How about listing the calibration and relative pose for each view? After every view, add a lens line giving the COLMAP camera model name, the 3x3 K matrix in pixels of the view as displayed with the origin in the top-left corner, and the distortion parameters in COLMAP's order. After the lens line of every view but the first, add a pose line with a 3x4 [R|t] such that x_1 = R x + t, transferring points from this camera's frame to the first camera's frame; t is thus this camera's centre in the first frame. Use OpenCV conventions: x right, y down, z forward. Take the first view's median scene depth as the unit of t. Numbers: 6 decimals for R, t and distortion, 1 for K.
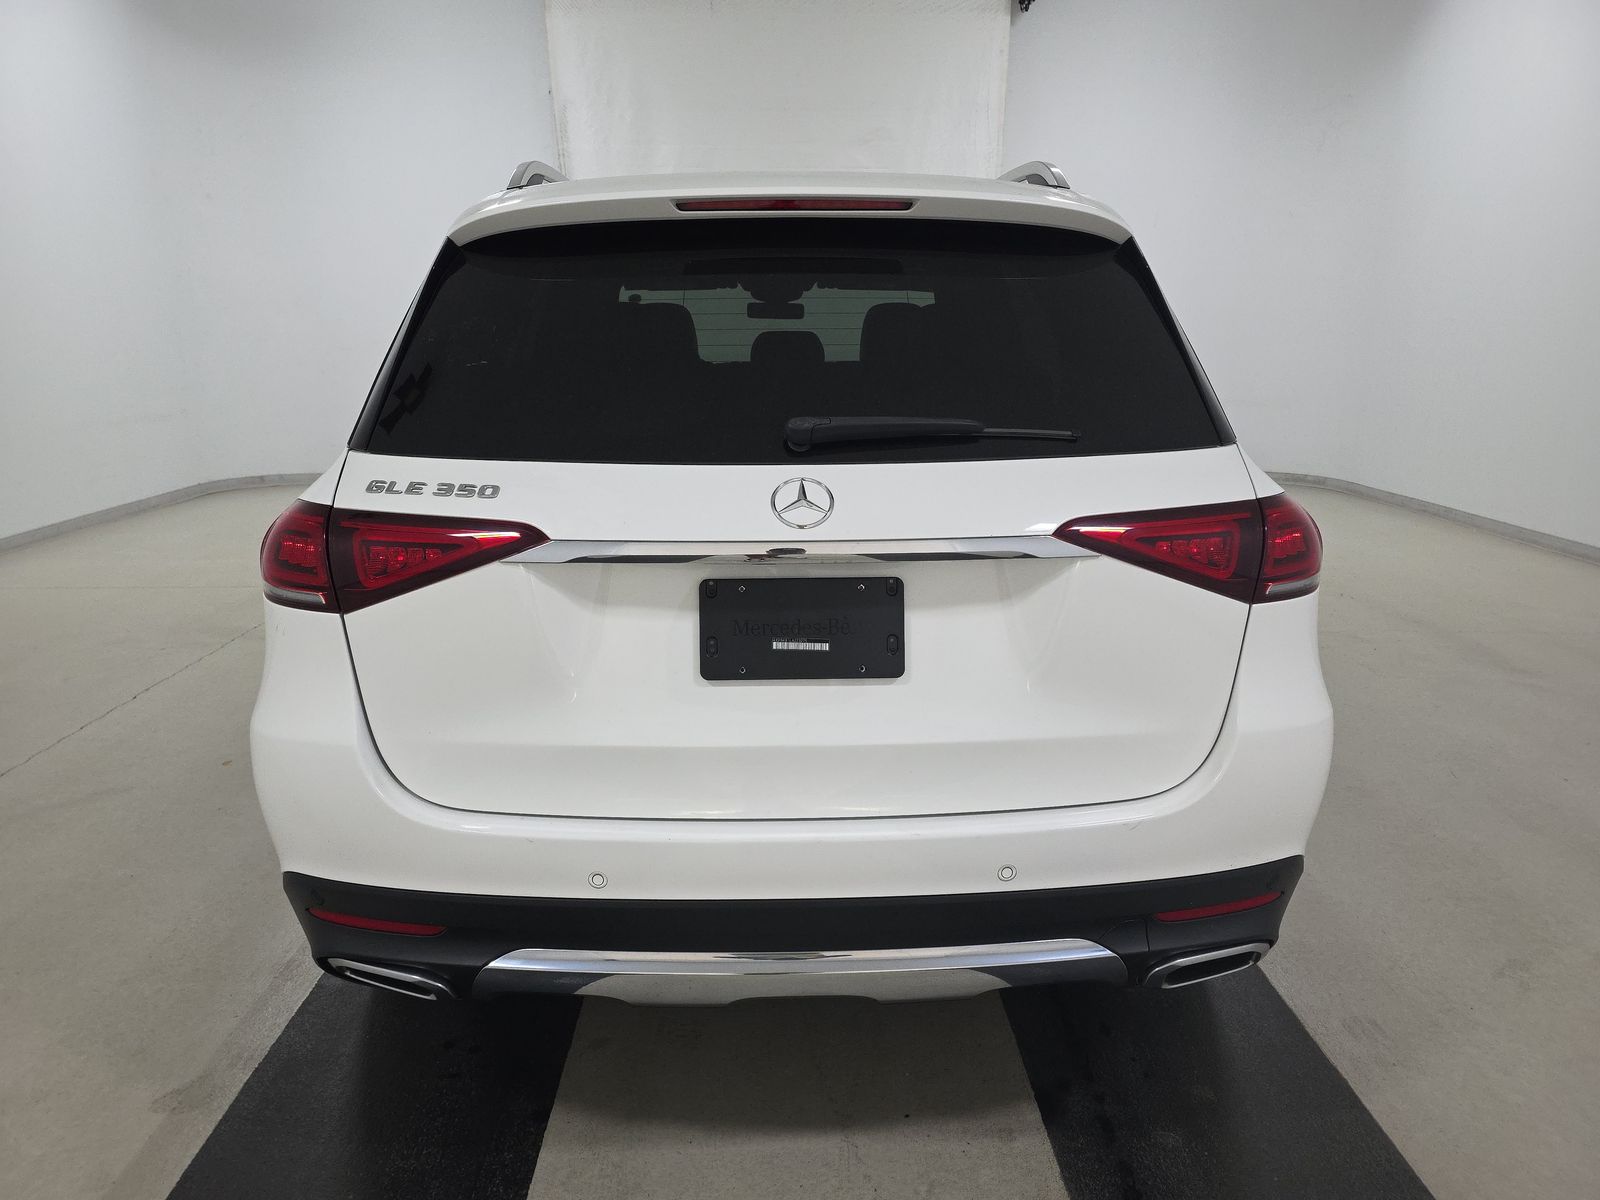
lens RADIAL K [[1070.3, 0, 800.5], [0, 1070.3, 597.5], [0, 0, 1]] dist [0.013380, -0.000540]
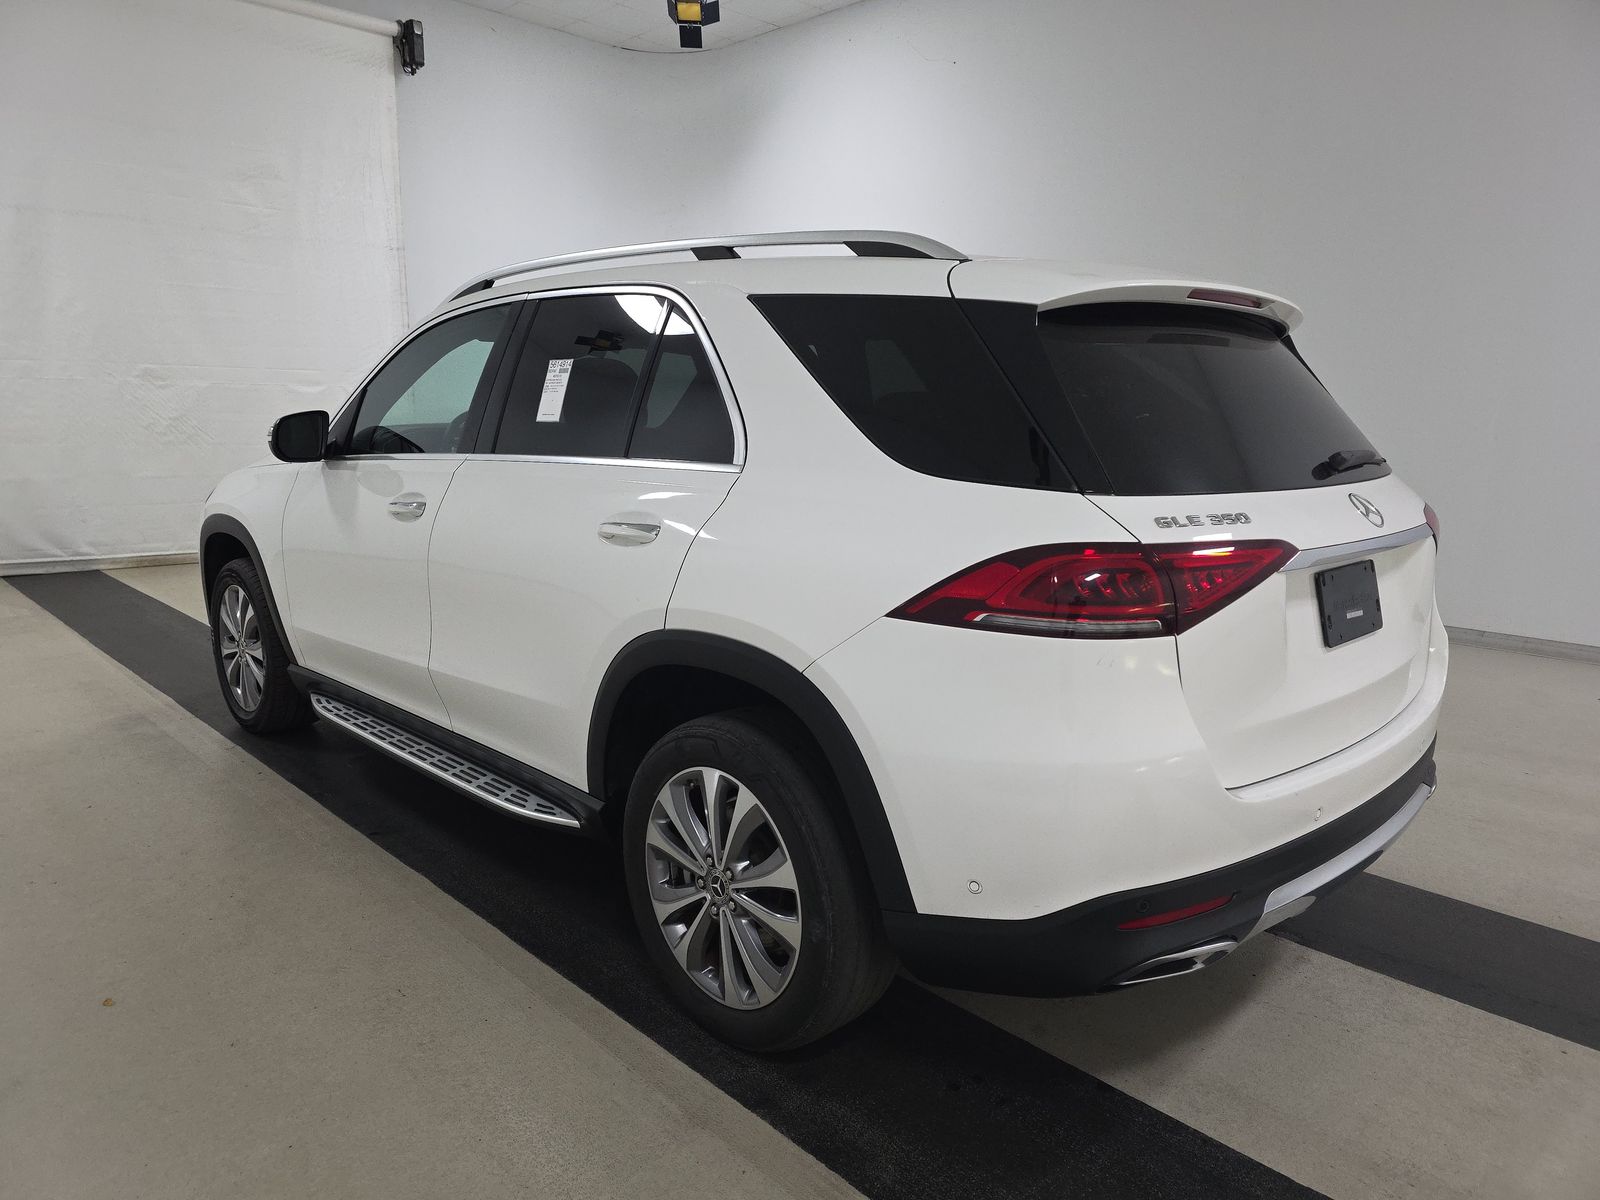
lens RADIAL K [[1070.3, 0, 788.5], [0, 1070.3, 597.2], [0, 0, 1]] dist [0.013380, -0.000540]
pose [[0.741142, -0.108474, 0.662527, -1.271506], [0.145784, 0.989316, -0.001104, -0.071096], [-0.655329, 0.097404, 0.749037, 0.364254]]
